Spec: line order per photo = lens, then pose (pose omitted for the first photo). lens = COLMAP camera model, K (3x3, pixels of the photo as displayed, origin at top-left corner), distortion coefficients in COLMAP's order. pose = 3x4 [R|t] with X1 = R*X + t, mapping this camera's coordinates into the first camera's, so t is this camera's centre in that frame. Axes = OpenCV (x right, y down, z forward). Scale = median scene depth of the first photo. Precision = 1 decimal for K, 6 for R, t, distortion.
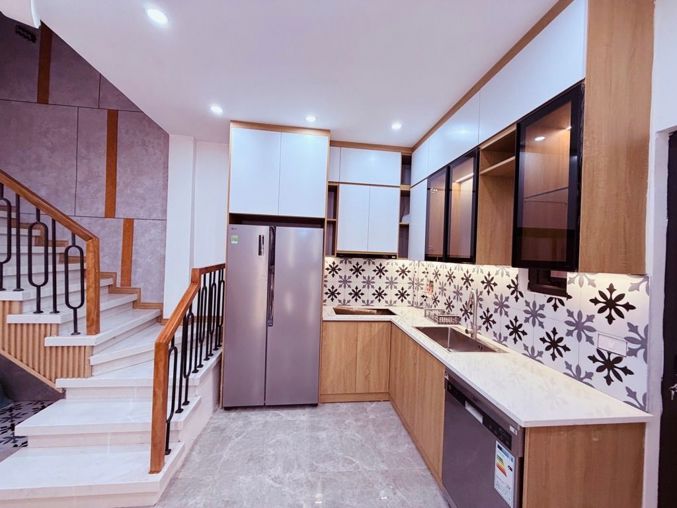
lens RADIAL K [[270.3, 0, 338.5], [0, 270.3, 254.0], [0, 0, 1]] dist [-0.000581, -0.000074]
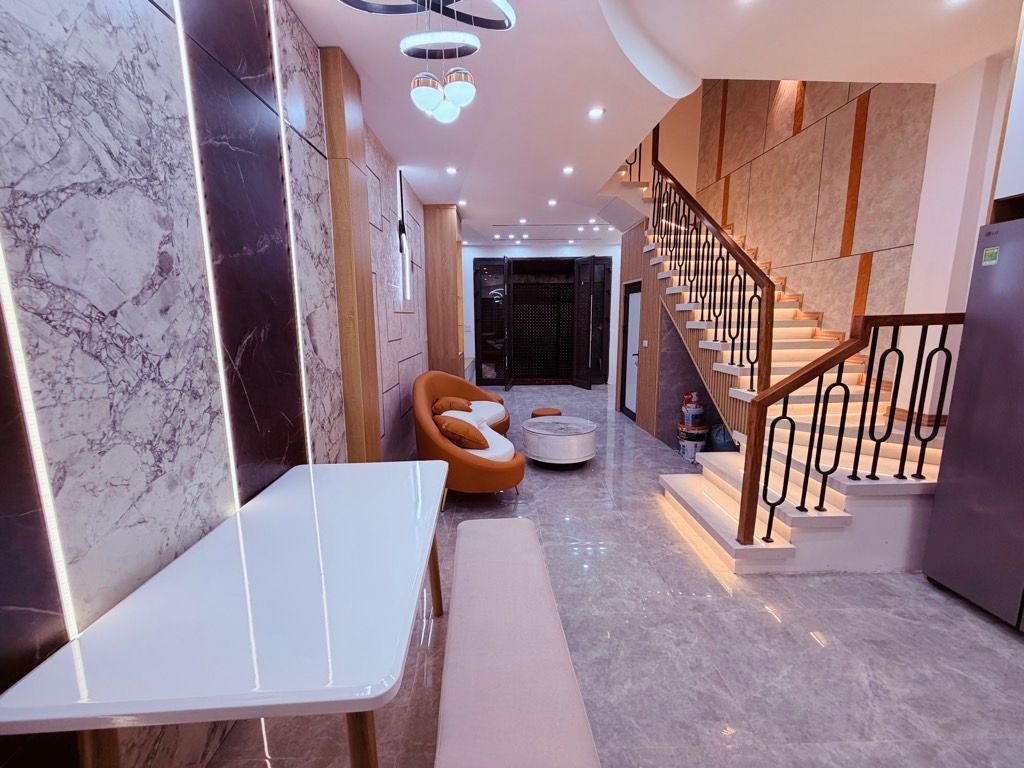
lens RADIAL K [[408.8, 0, 512.0], [0, 408.8, 384.0], [0, 0, 1]] dist [-0.000581, -0.000074]
pose [[-0.066579, 0.128363, -0.989490, 0.346927], [0.003190, 0.991713, 0.128437, 0.062211], [0.997776, 0.005395, -0.066437, 0.183333]]
